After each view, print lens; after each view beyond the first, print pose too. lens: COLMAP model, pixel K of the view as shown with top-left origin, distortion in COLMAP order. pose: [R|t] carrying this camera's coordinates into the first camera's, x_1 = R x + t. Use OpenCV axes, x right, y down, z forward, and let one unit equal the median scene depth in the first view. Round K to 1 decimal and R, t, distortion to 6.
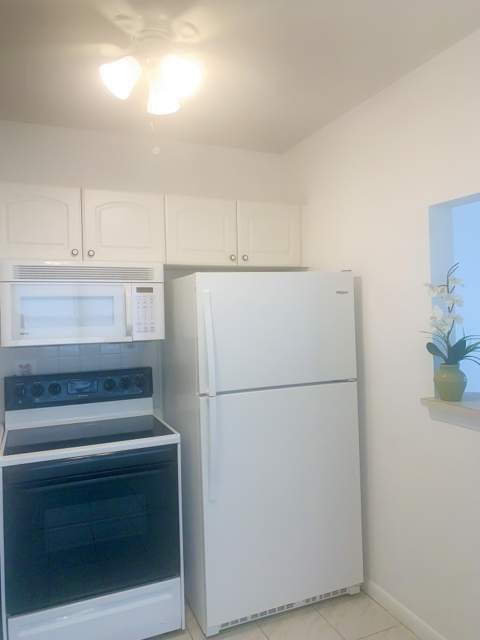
lens RADIAL K [[482.3, 0, 251.9], [0, 482.3, 306.1], [0, 0, 1]] dist [0.036433, -0.057771]
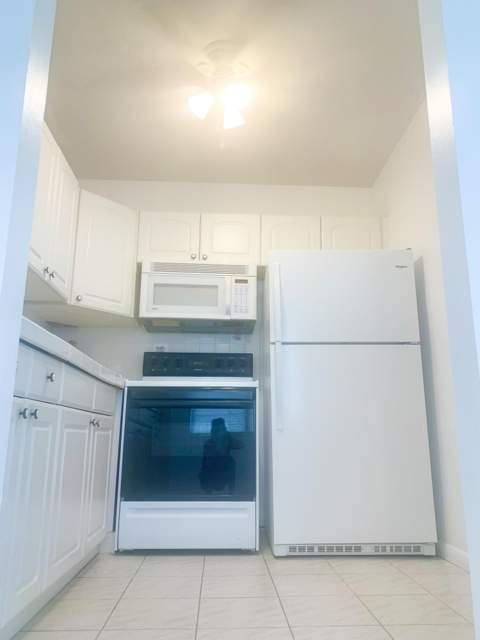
lens RADIAL K [[482.3, 0, 241.7], [0, 482.3, 320.1], [0, 0, 1]] dist [0.036433, -0.057771]
pose [[0.929616, -0.055687, -0.364299, 0.246029], [-0.026048, 0.976117, -0.215680, 0.350974], [0.367609, 0.209989, 0.905963, -0.146985]]
